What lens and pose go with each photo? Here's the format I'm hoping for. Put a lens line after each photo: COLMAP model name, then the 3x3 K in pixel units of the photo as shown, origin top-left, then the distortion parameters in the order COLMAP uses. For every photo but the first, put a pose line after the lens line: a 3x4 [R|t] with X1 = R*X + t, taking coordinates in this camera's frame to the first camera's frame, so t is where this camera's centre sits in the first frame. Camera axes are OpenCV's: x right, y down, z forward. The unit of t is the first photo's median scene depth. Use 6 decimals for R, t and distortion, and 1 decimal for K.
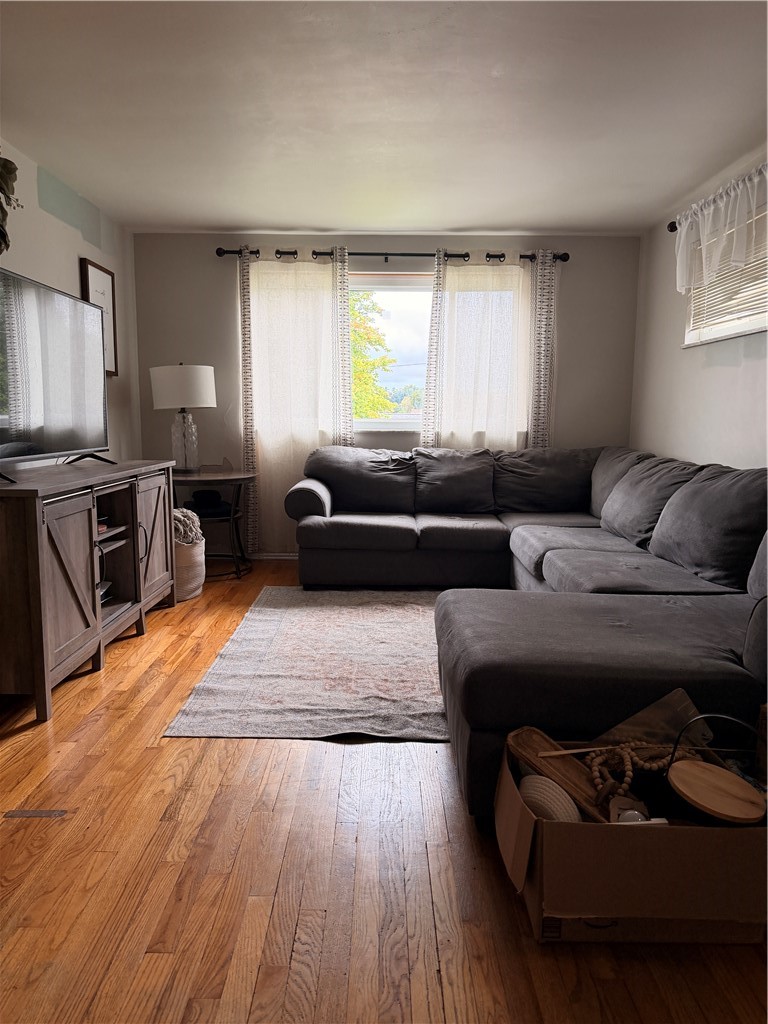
lens RADIAL K [[714.3, 0, 384.0], [0, 714.3, 512.0], [0, 0, 1]] dist [0.120521, -0.259854]
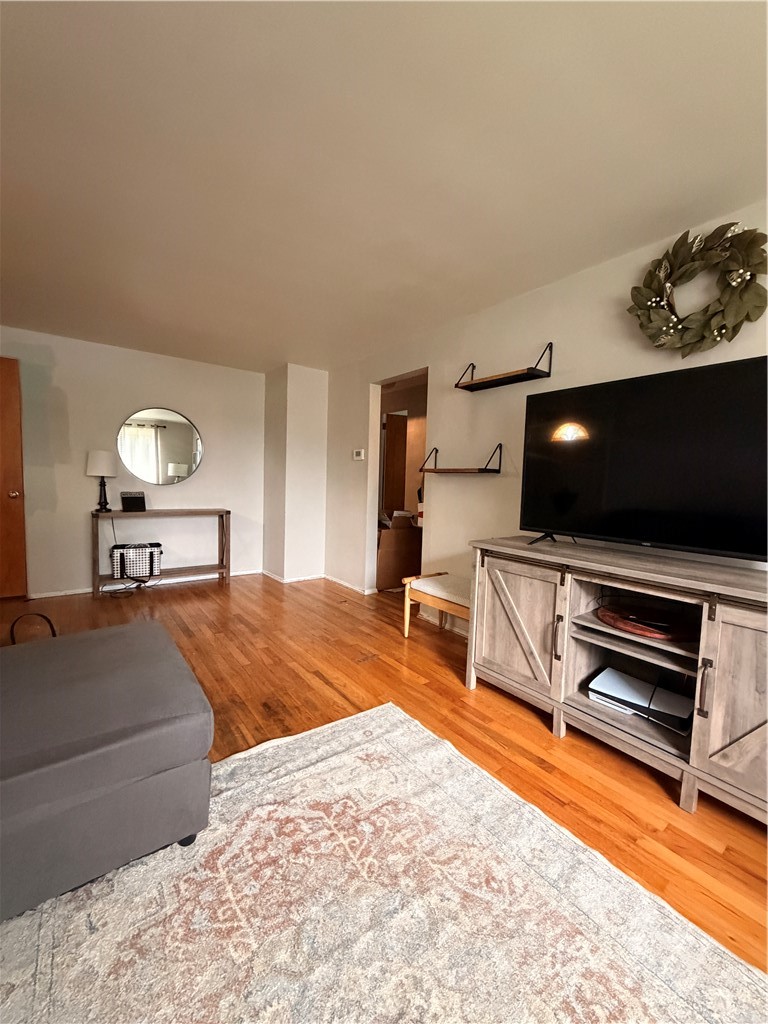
lens RADIAL K [[408.8, 0, 384.0], [0, 408.8, 512.0], [0, 0, 1]] dist [0.000863, 0.000232]
pose [[-0.802085, 0.015280, -0.597015, 0.107698], [-0.112579, 0.977882, 0.176277, -0.117238], [0.586504, 0.208600, -0.782624, 0.798694]]
